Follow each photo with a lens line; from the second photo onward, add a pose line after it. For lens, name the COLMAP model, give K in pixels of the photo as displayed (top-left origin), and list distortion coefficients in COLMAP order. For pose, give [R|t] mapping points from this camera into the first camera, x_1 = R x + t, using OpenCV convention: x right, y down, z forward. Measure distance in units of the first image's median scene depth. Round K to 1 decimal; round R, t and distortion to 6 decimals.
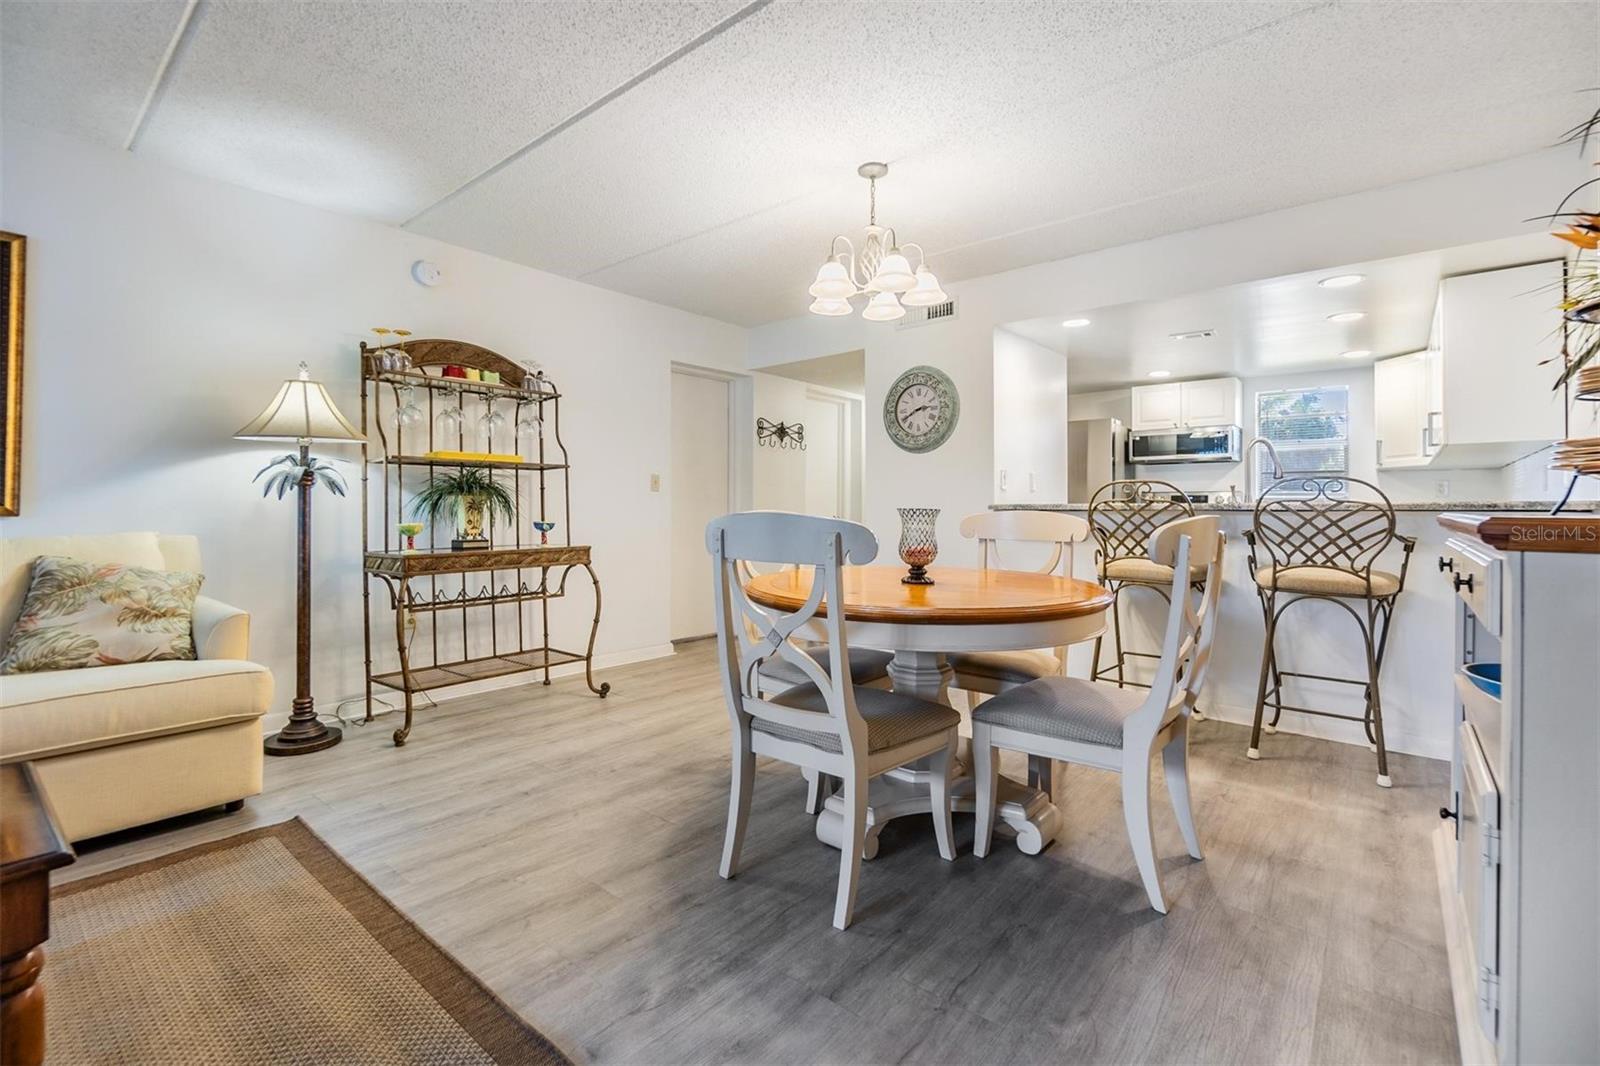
lens RADIAL K [[709.2, 0, 793.7], [0, 709.2, 507.0], [0, 0, 1]] dist [0.001314, 0.000207]
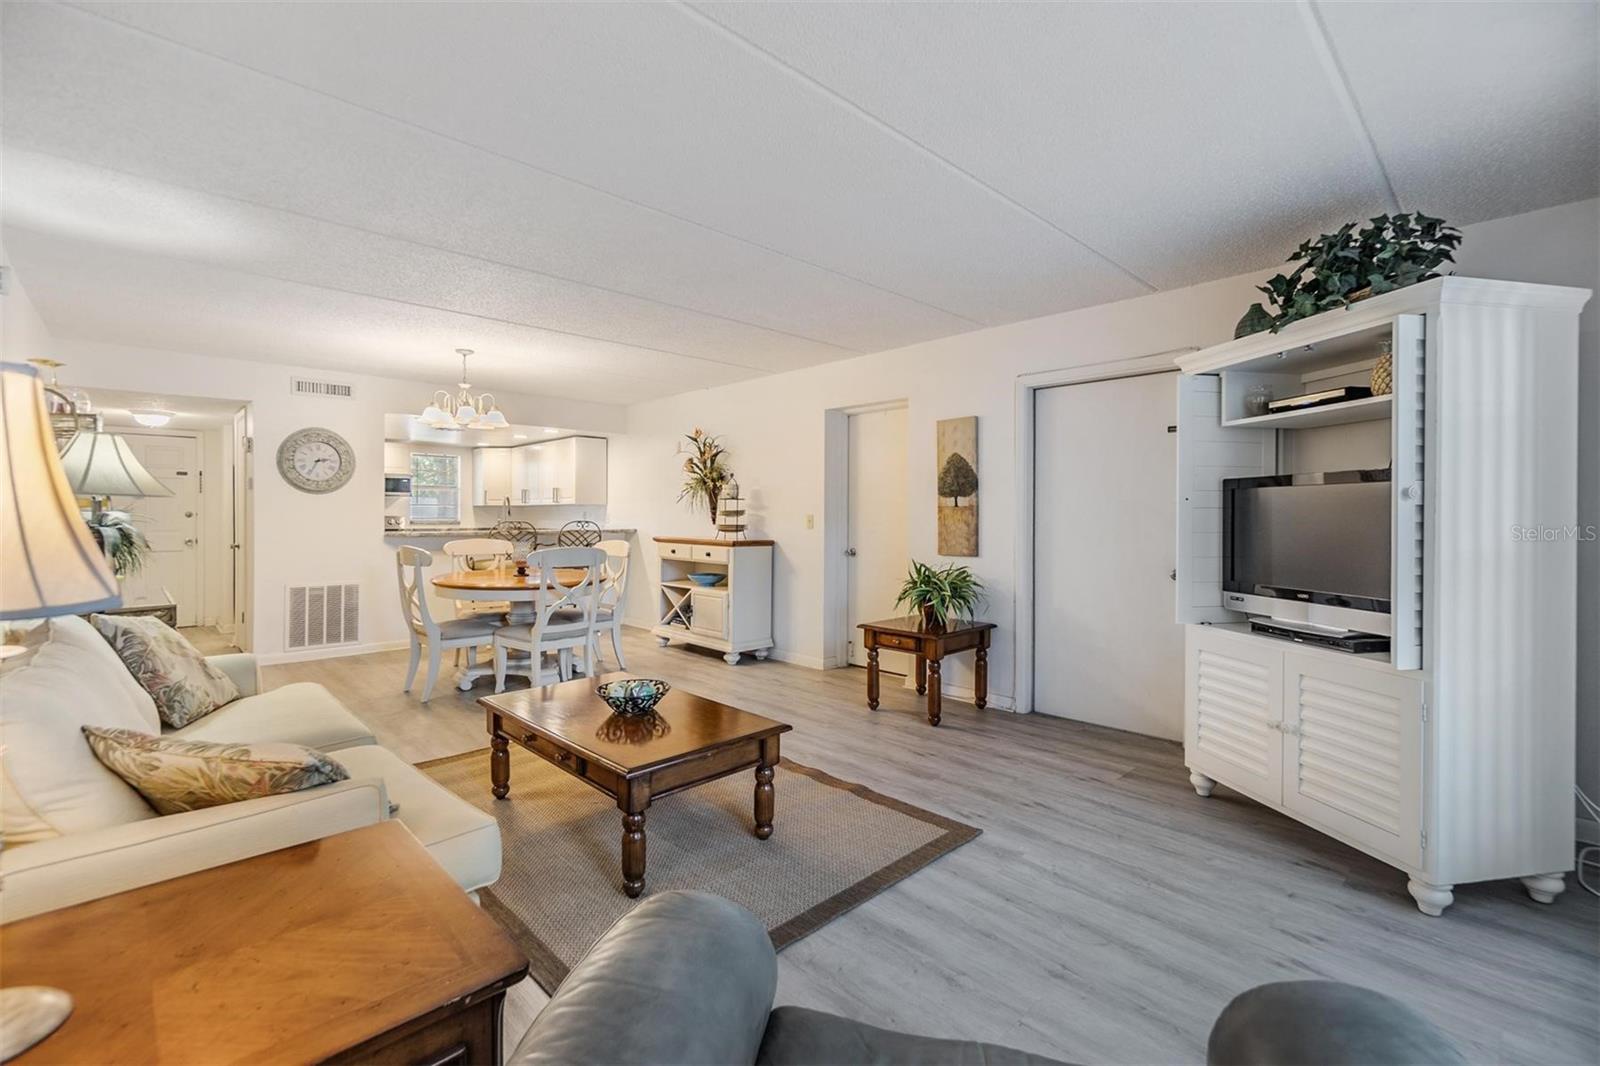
lens RADIAL K [[698.0, 0, 799.0], [0, 698.0, 517.0], [0, 0, 1]] dist [-0.001835, -0.000515]
pose [[0.107419, -0.008521, 0.994177, -1.252271], [-0.006840, 0.999933, 0.009310, -0.065070], [-0.994190, -0.007801, 0.107354, -0.022440]]
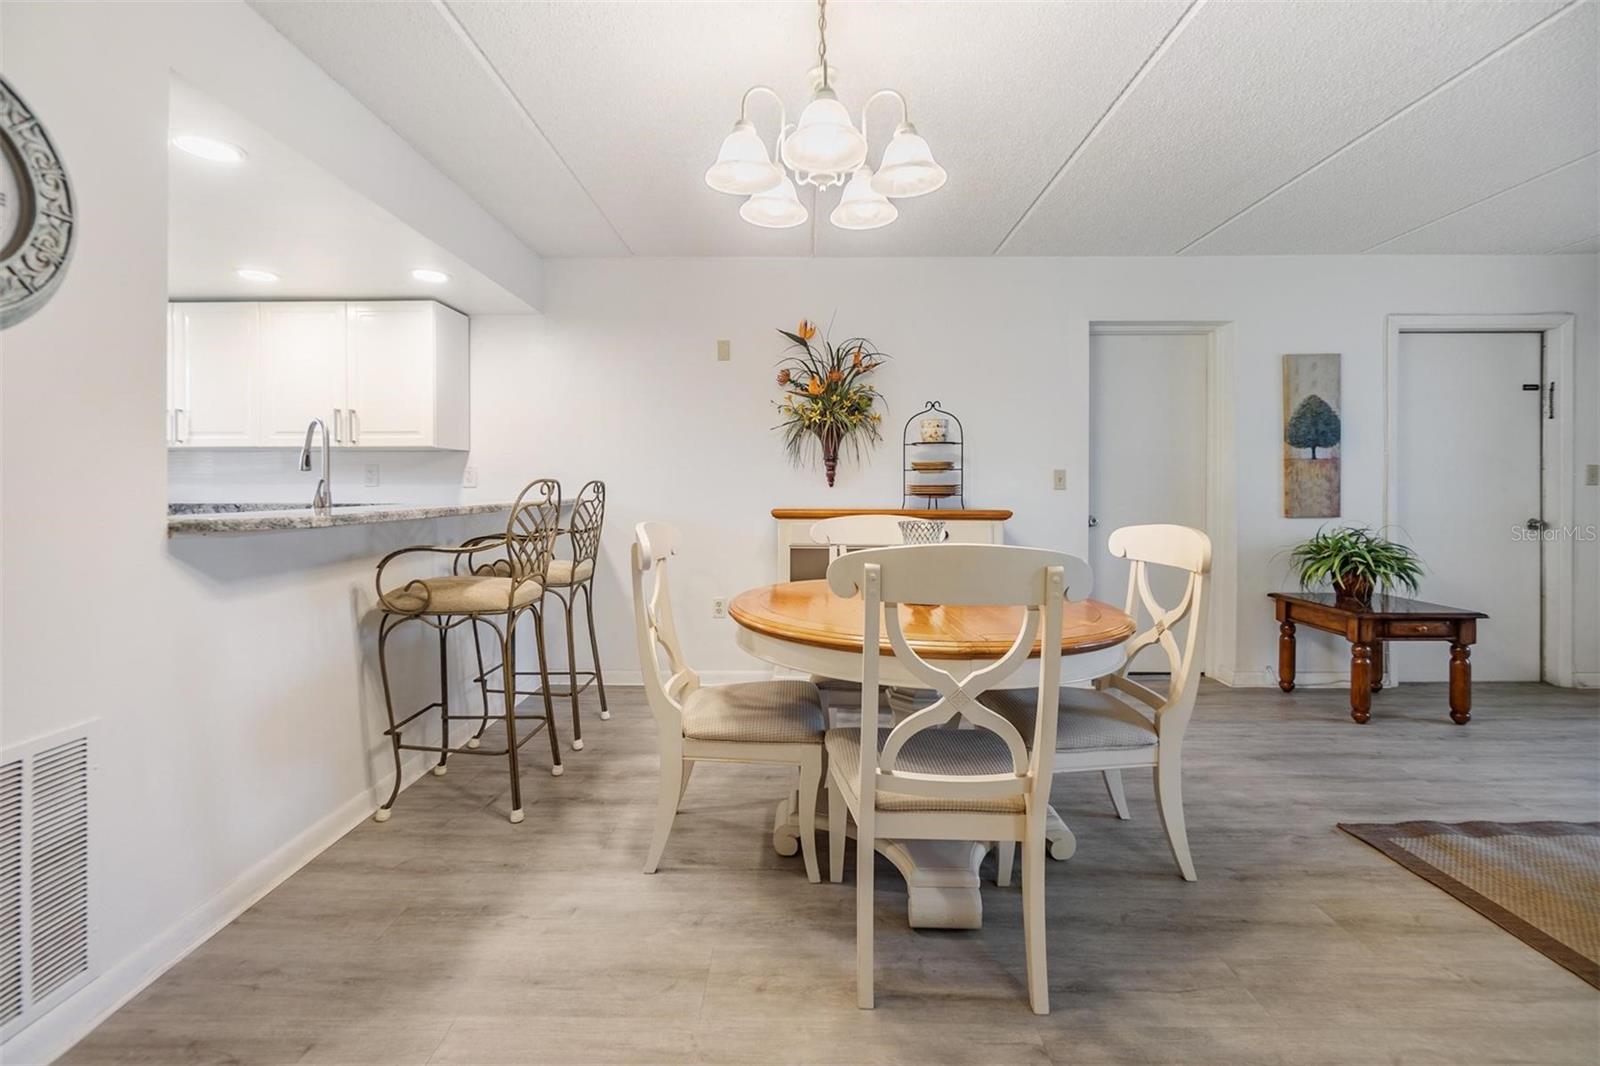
lens RADIAL K [[712.1, 0, 795.9], [0, 712.1, 489.3], [0, 0, 1]] dist [0.001516, -0.000146]
pose [[-0.637115, -0.008409, 0.770723, -0.286213], [-0.006758, 0.999963, 0.005324, -0.027840], [-0.770739, -0.001816, -0.637148, 1.146966]]
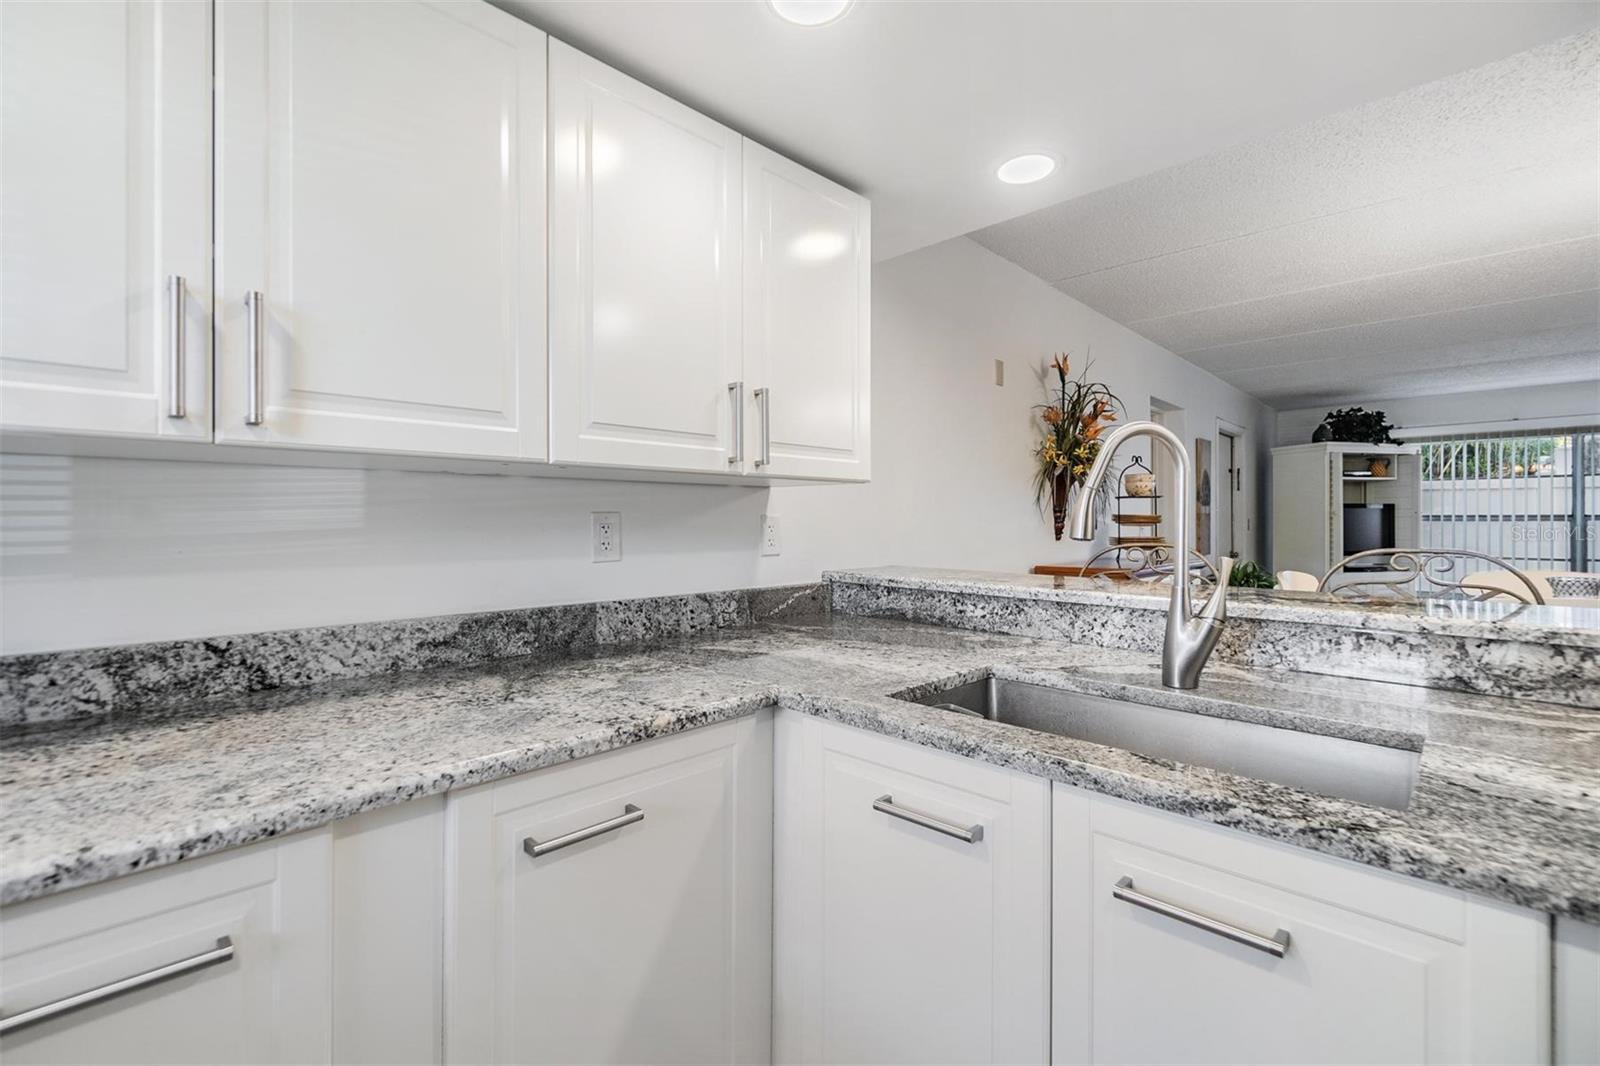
lens RADIAL K [[698.0, 0, 799.0], [0, 698.0, 517.0], [0, 0, 1]] dist [-0.001835, -0.000515]
pose [[-0.997913, -0.007721, 0.064113, 0.843207], [-0.008145, 0.999947, -0.006348, -0.050168], [-0.064060, -0.006857, -0.997922, 1.409298]]
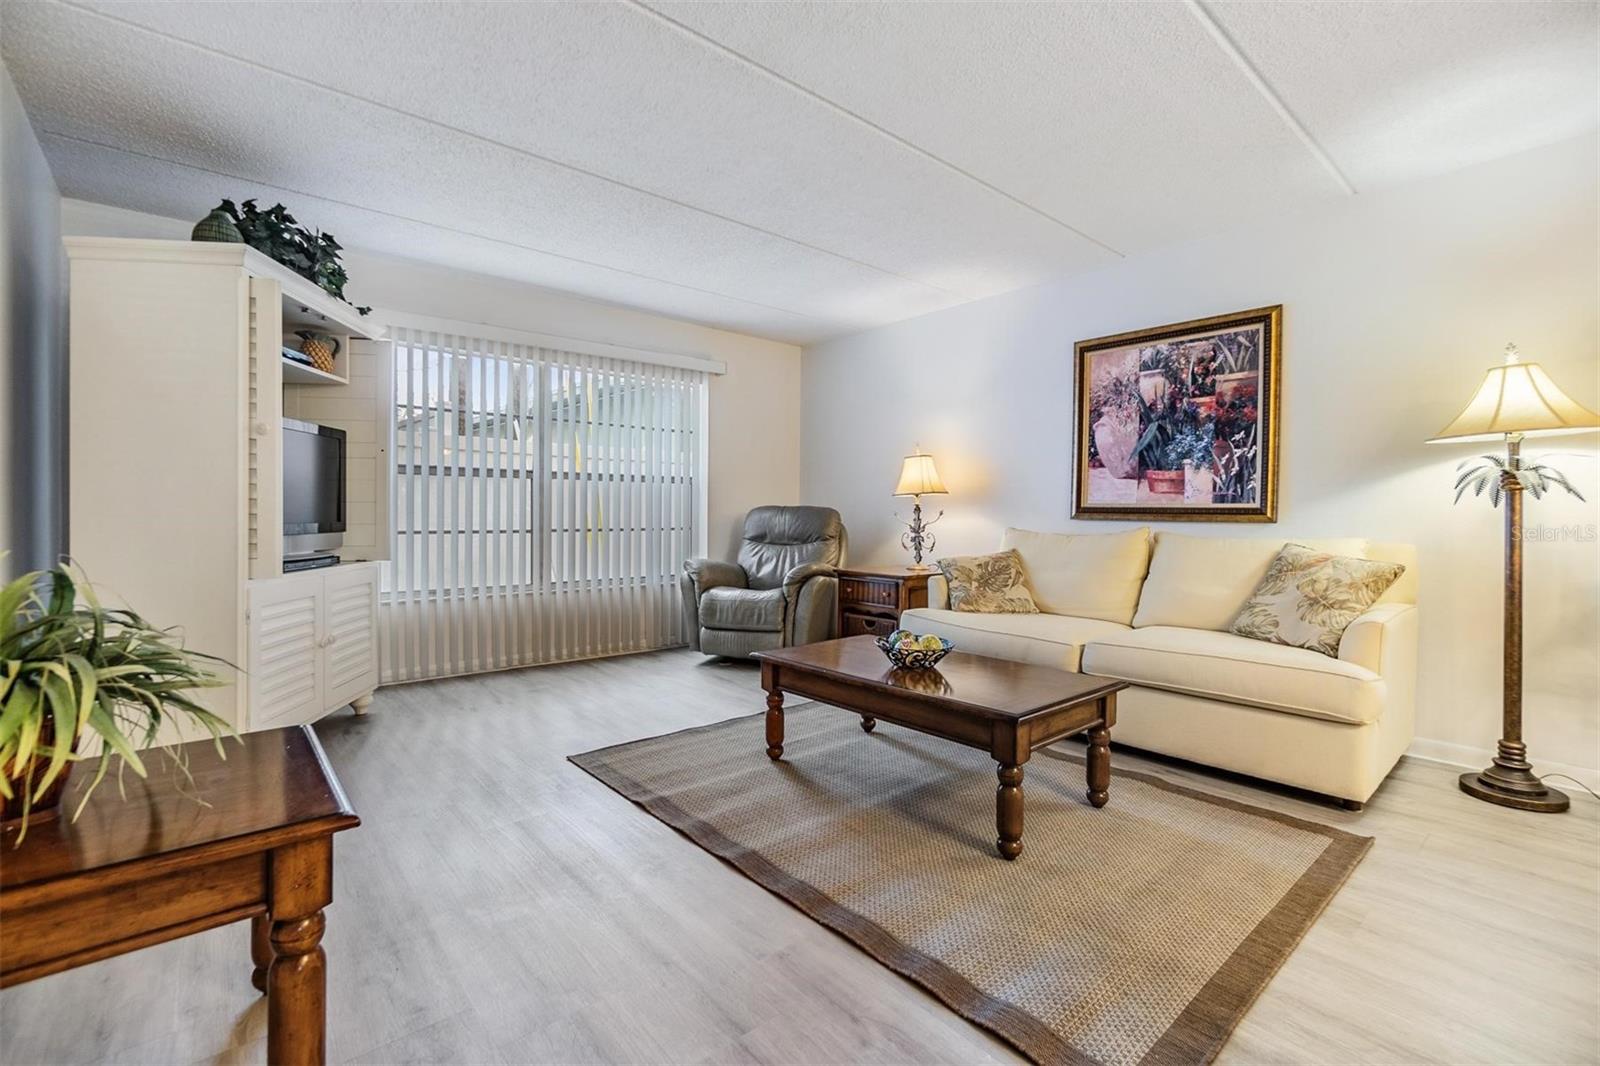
lens RADIAL K [[700.0, 0, 780.3], [0, 700.0, 518.7], [0, 0, 1]] dist [-0.000651, 0.000086]
pose [[-0.173966, 0.000690, -0.984751, 0.228624], [-0.003045, 0.999995, 0.001238, 0.004774], [0.984747, 0.003214, -0.173963, 0.234485]]
